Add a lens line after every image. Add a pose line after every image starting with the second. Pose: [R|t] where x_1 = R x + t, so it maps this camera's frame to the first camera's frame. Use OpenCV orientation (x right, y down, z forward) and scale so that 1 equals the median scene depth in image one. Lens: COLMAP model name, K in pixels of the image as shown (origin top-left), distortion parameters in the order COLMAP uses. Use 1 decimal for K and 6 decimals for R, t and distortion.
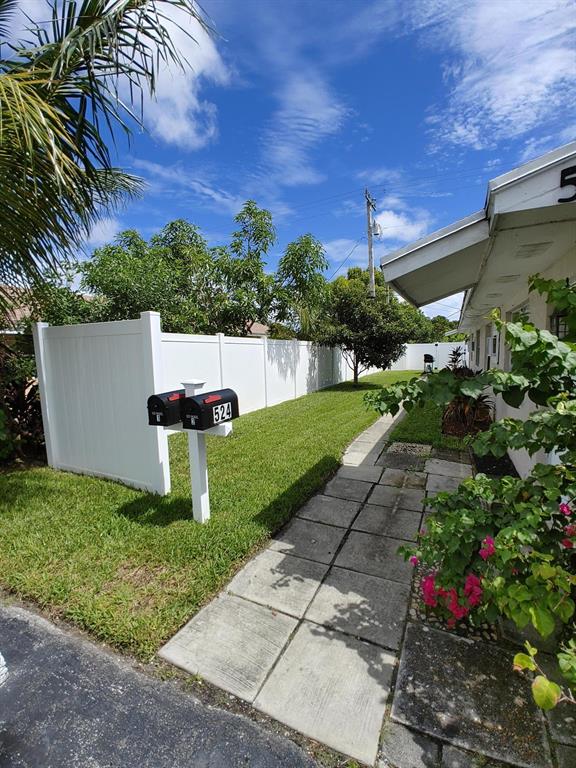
lens RADIAL K [[332.3, 0, 287.0], [0, 332.3, 386.8], [0, 0, 1]] dist [-0.023482, 0.000695]
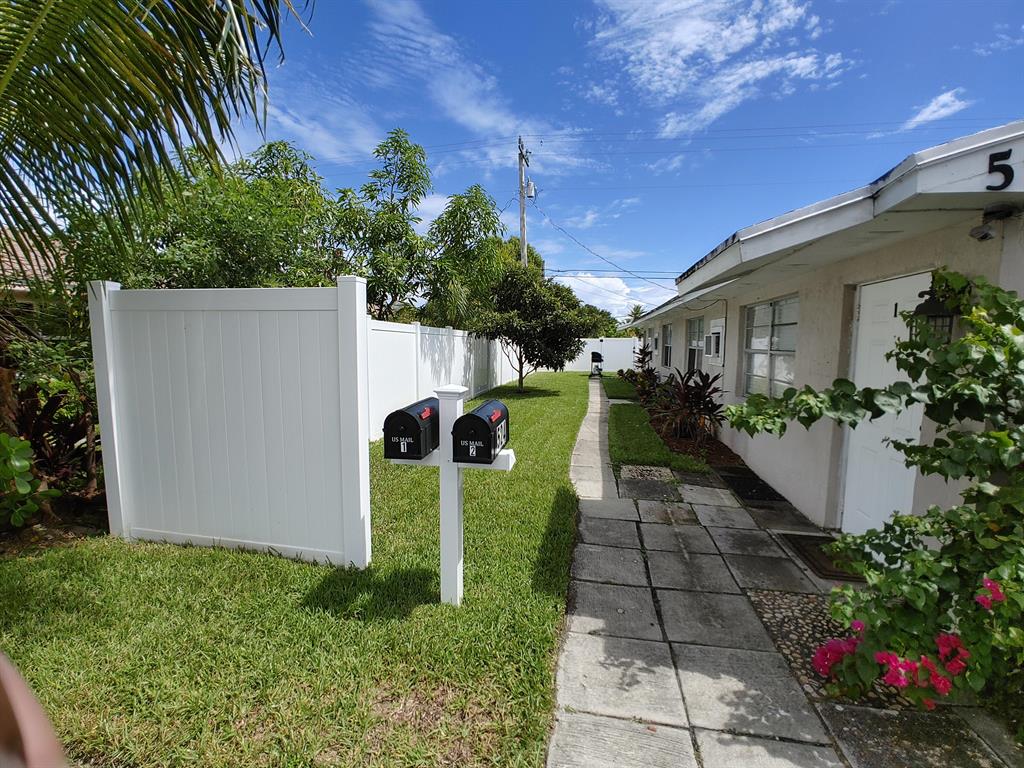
lens RADIAL K [[443.1, 0, 512.5], [0, 443.1, 382.8], [0, 0, 1]] dist [-0.023482, 0.000695]
pose [[0.962807, 0.005607, 0.270132, -0.259542], [-0.000075, 0.999790, -0.020485, -0.006505], [-0.270190, 0.019703, 0.962605, 0.084550]]
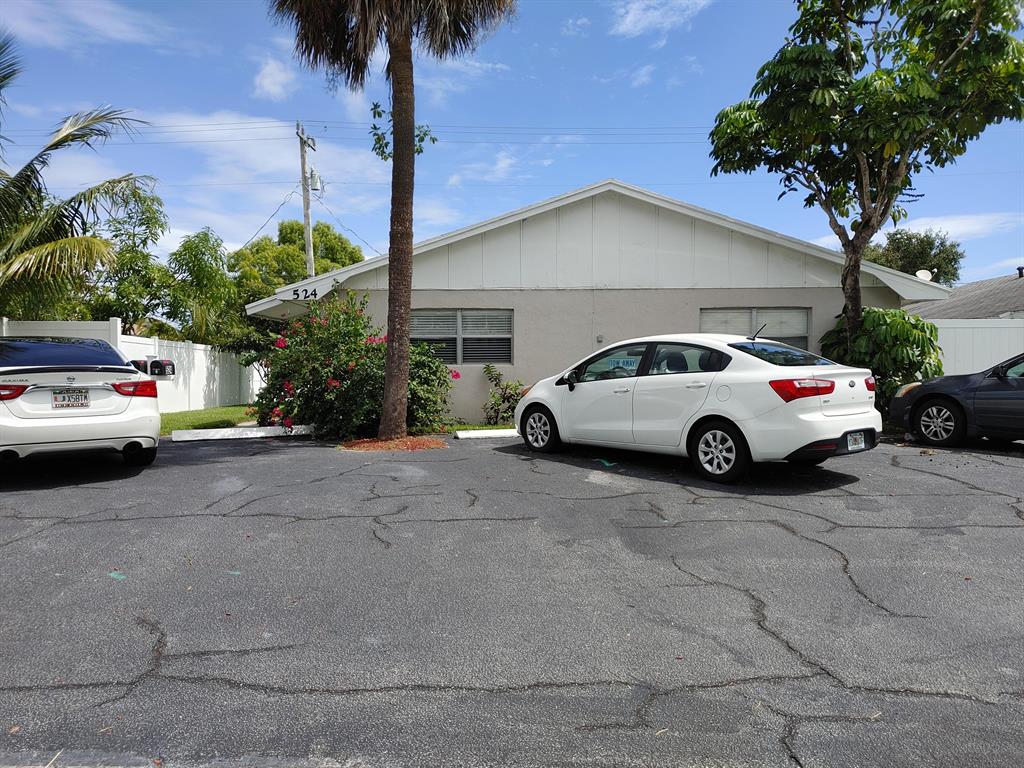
lens RADIAL K [[784.9, 0, 511.2], [0, 784.9, 385.9], [0, 0, 1]] dist [0.049435, 0.000216]
pose [[0.903835, 0.009000, 0.427787, -0.235295], [0.036083, 0.994614, -0.097164, 0.478060], [-0.426357, 0.103256, 0.898642, -2.812580]]
